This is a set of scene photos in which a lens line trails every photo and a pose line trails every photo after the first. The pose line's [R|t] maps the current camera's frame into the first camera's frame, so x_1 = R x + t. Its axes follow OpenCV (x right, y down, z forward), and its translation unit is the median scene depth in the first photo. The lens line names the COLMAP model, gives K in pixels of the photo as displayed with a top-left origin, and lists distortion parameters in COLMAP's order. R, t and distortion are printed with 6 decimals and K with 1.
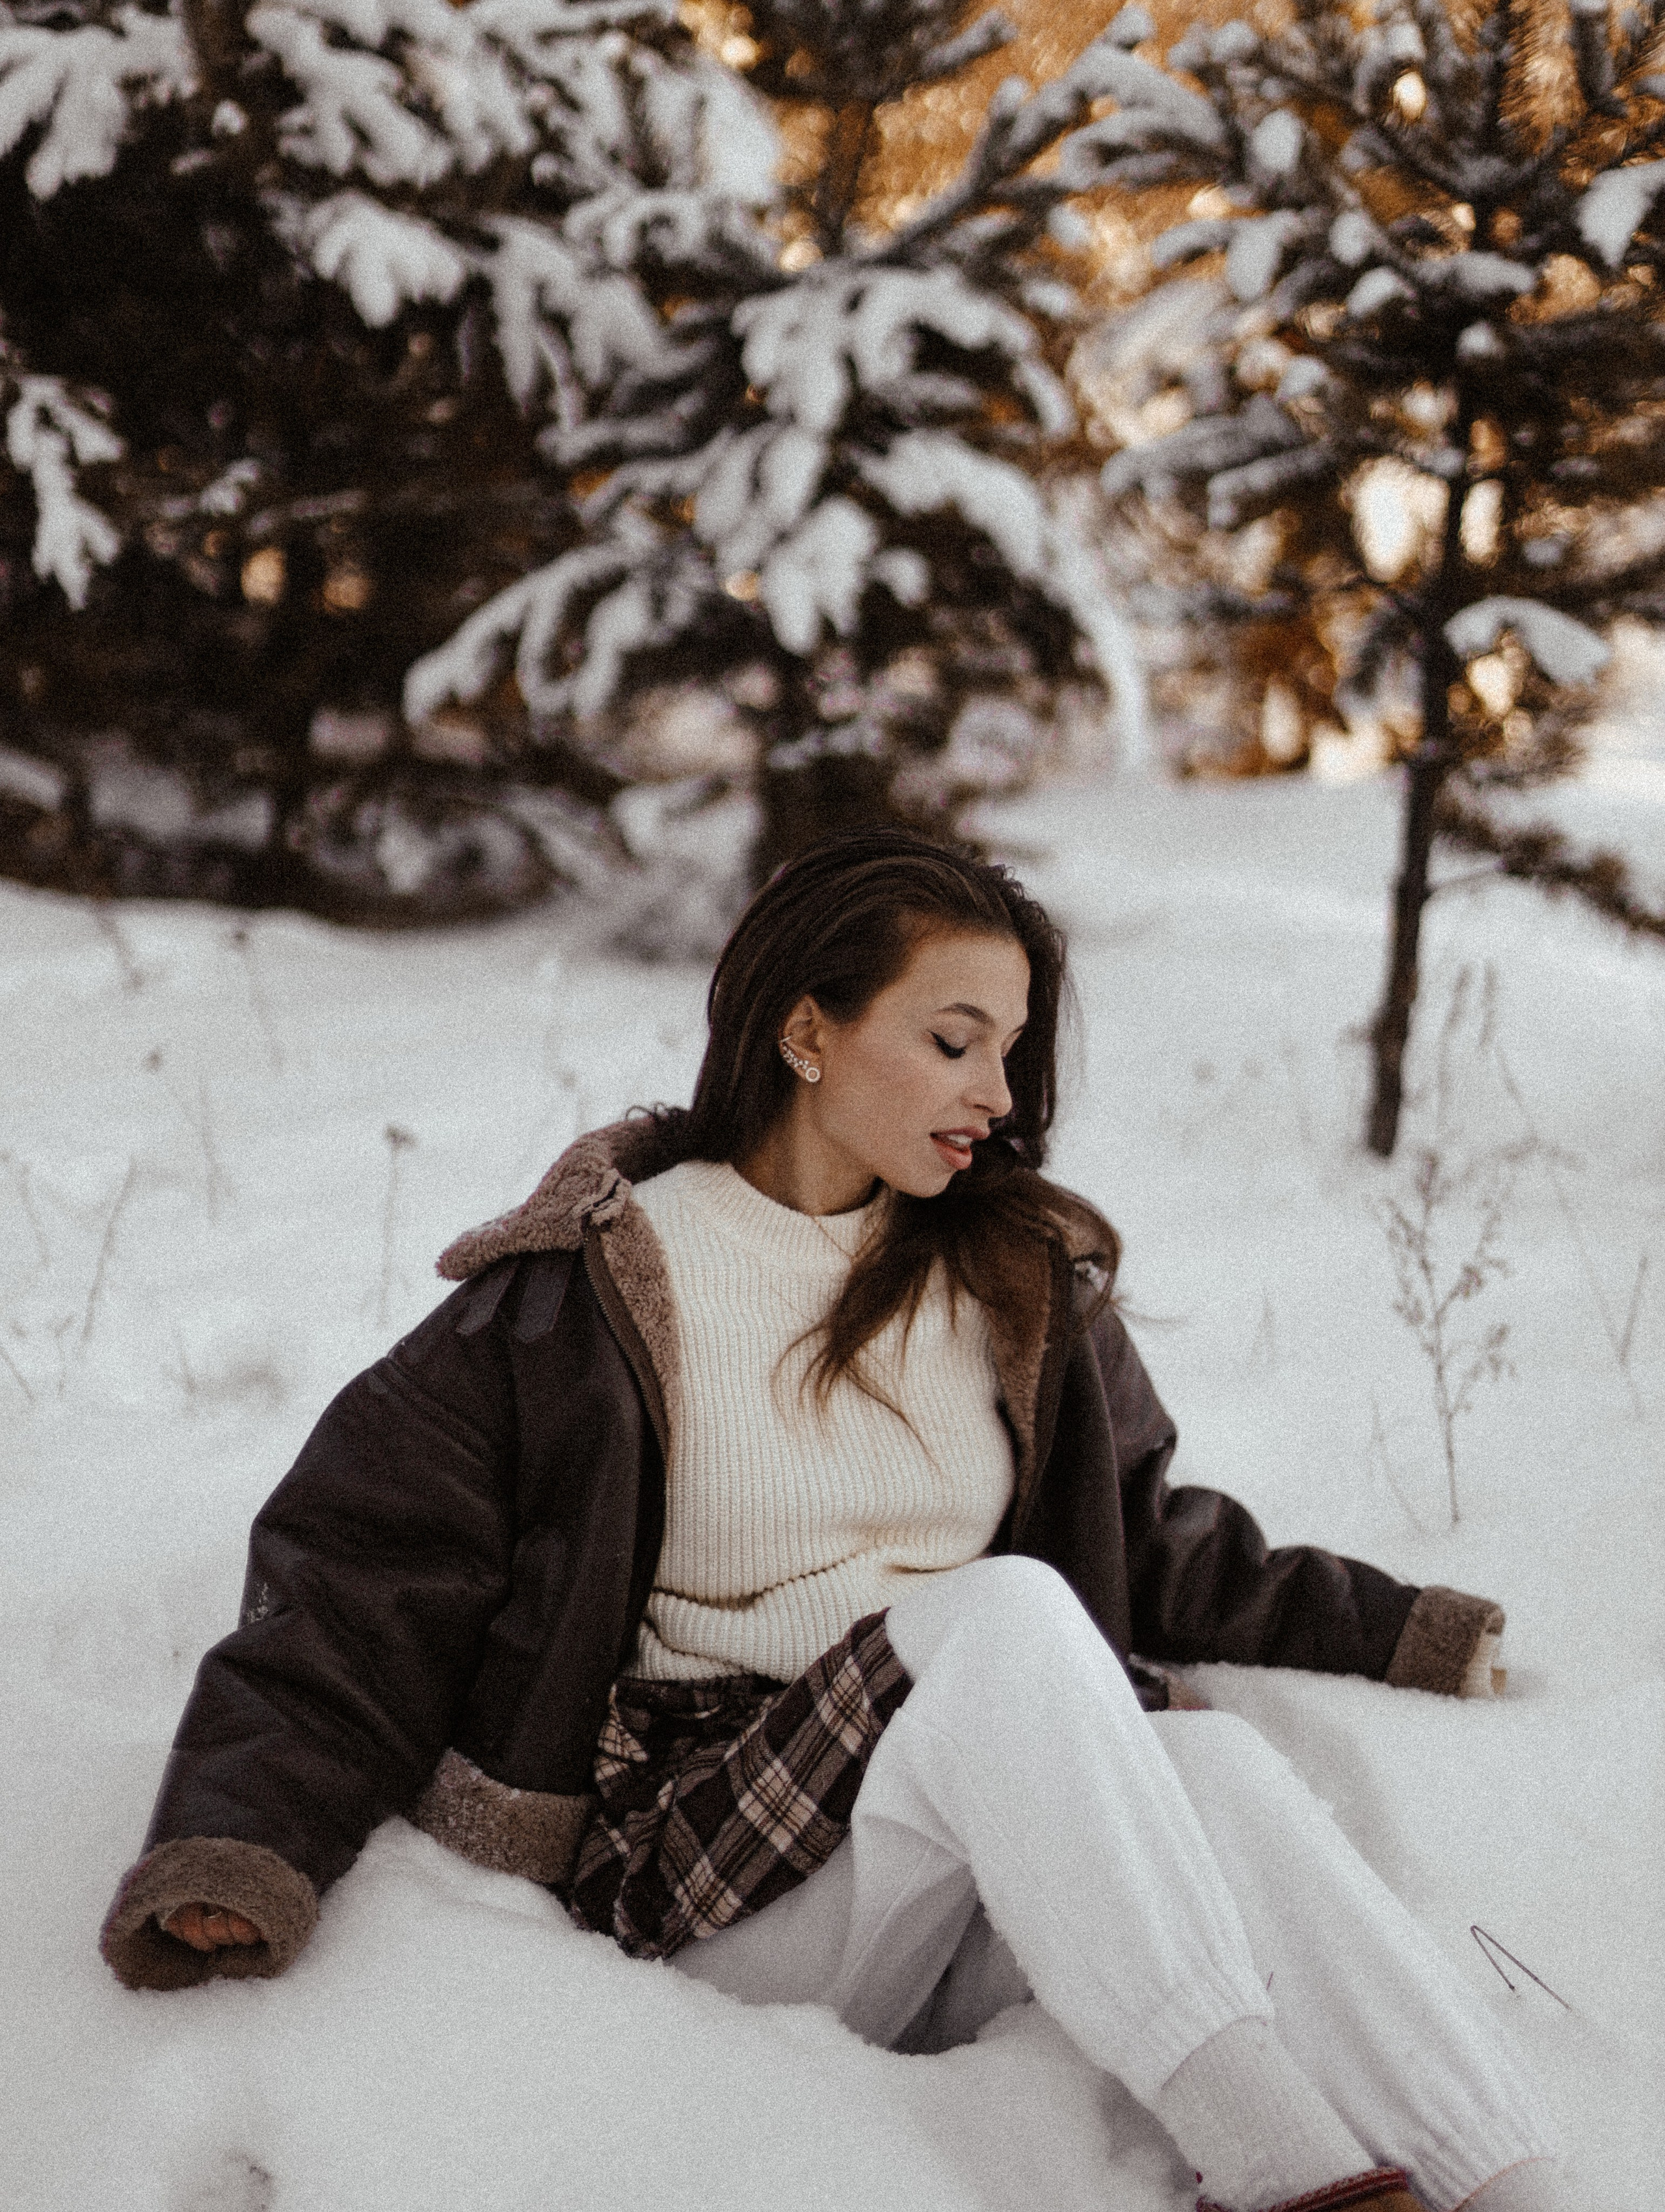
lens RADIAL K [[3965.1, 0, 832.5], [0, 3965.1, 1106.0], [0, 0, 1]] dist [-0.215404, 0.585915]
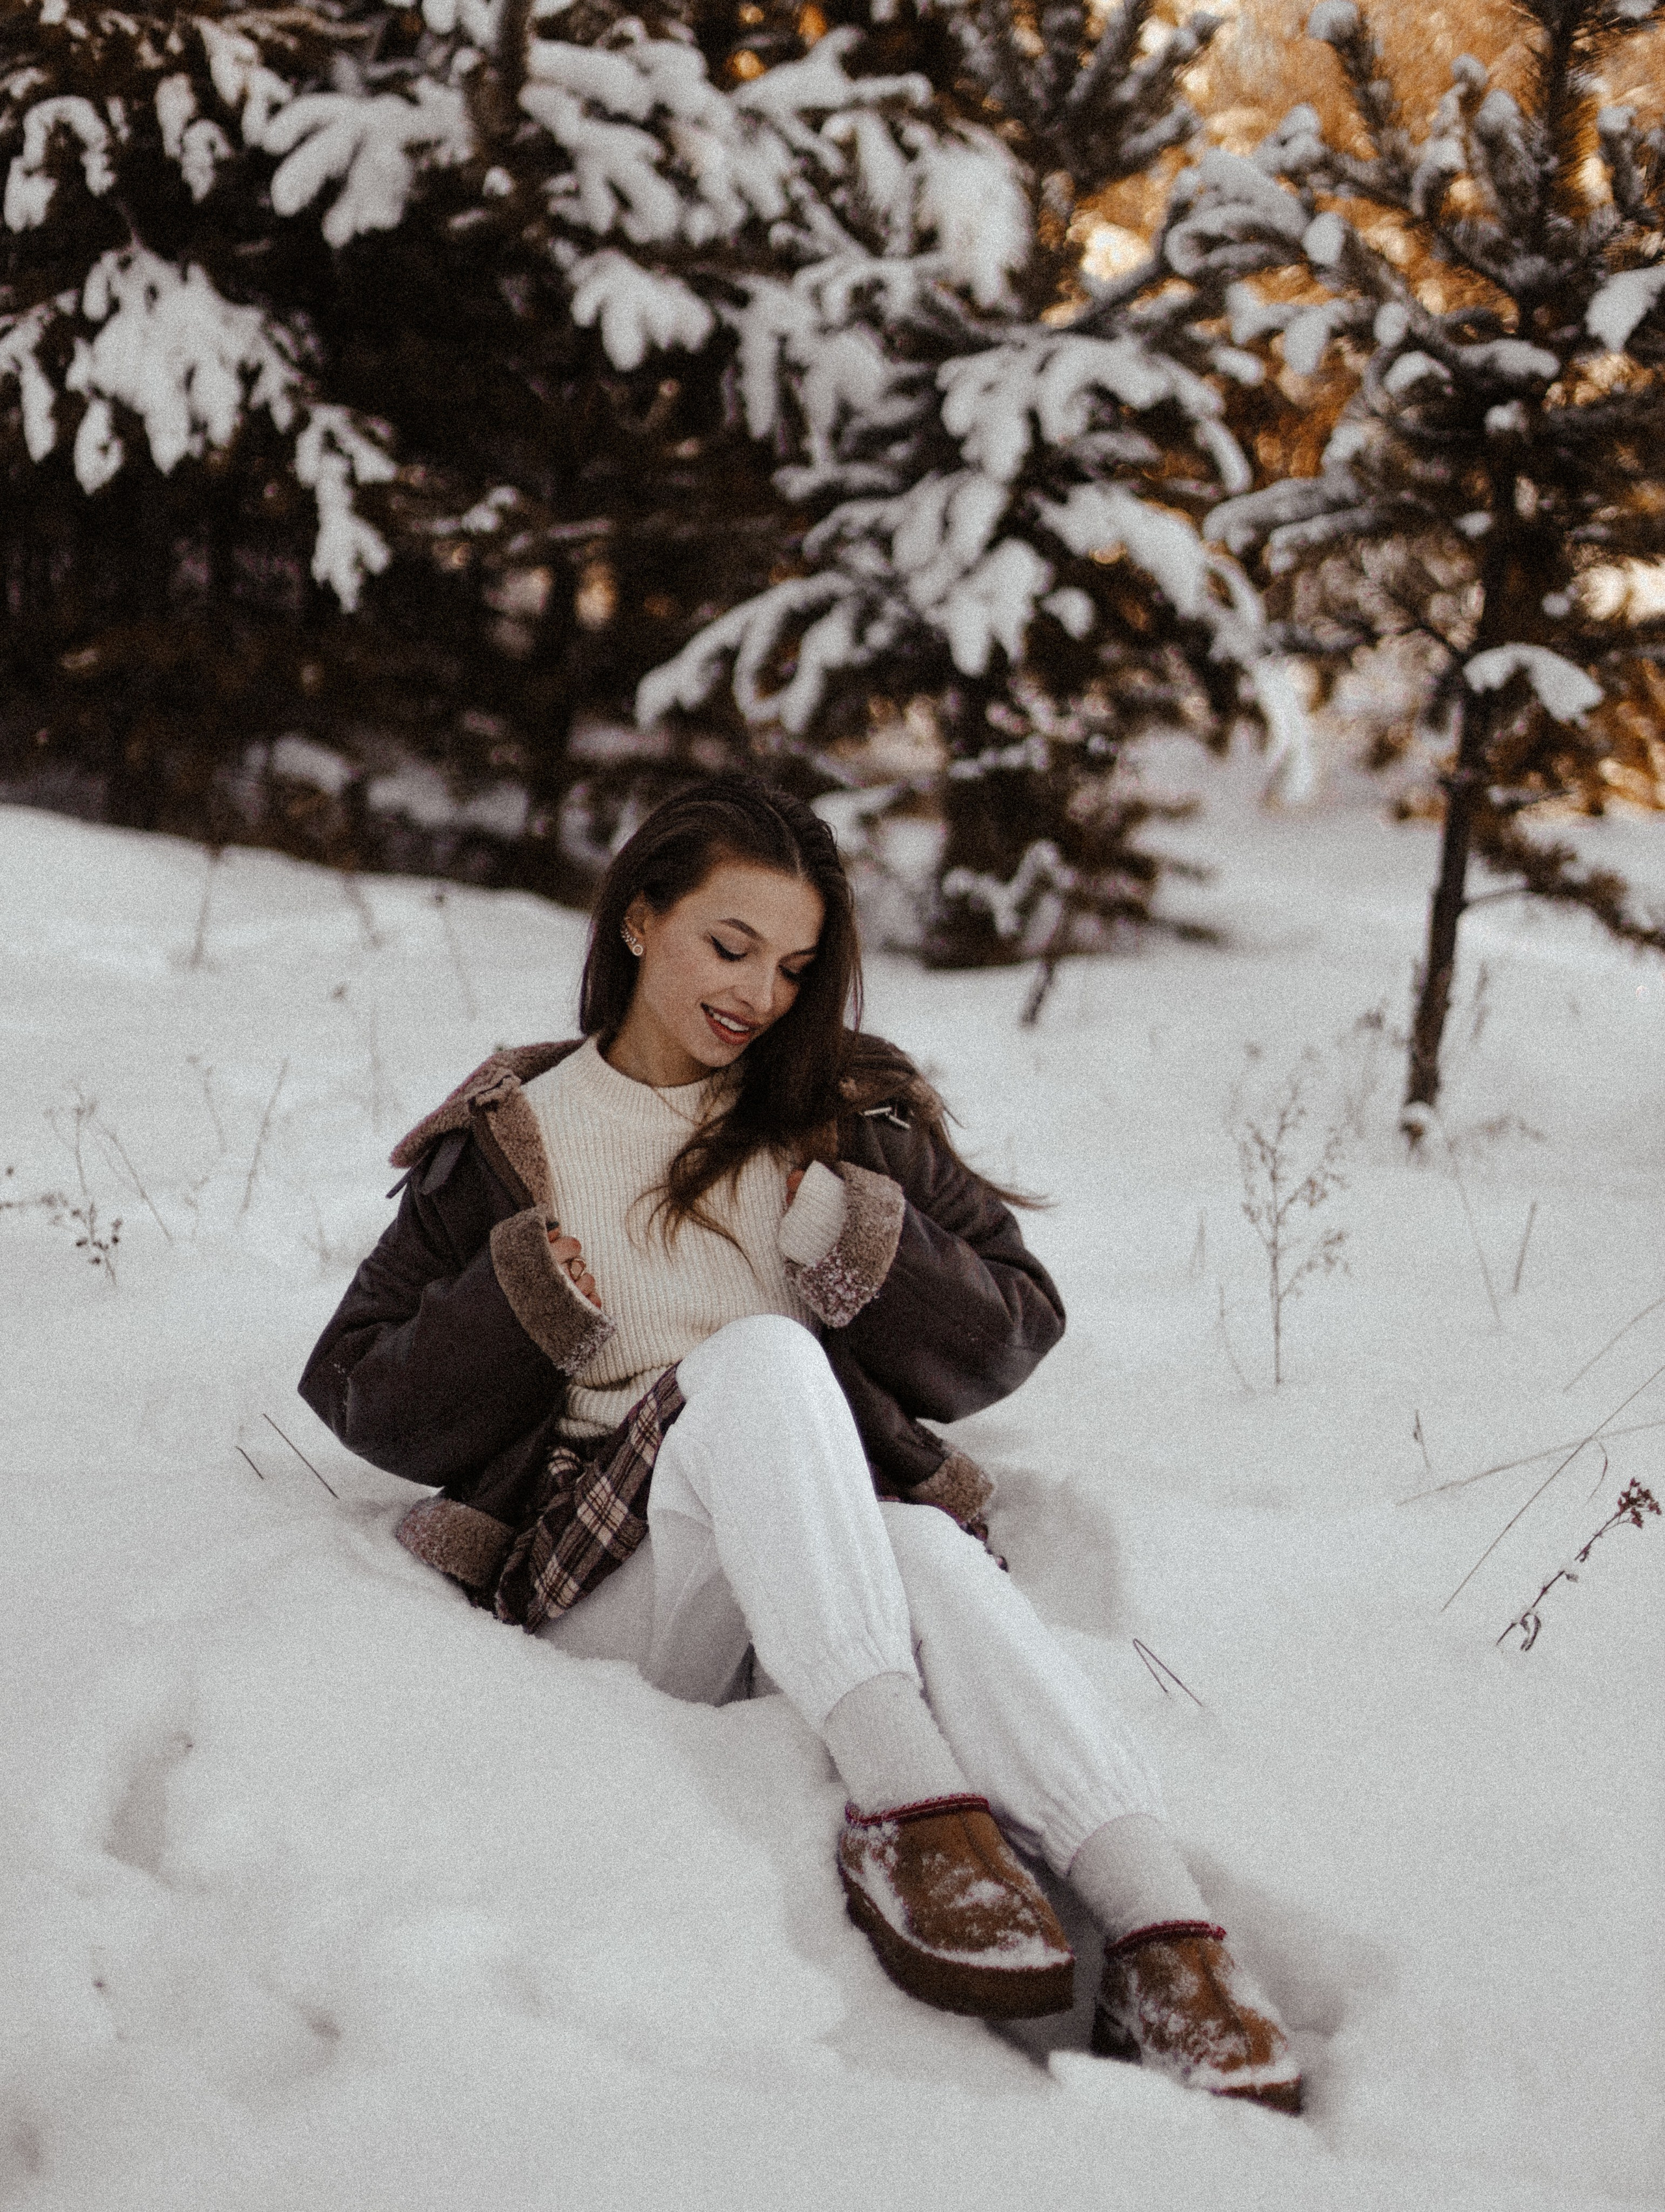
lens RADIAL K [[3965.1, 0, 832.5], [0, 3965.1, 1106.0], [0, 0, 1]] dist [-0.215404, 0.585915]
pose [[0.993782, 0.050128, -0.099421, 0.065197], [-0.051304, 0.998640, -0.009306, 0.017908], [0.098819, 0.014349, 0.995002, -0.106340]]
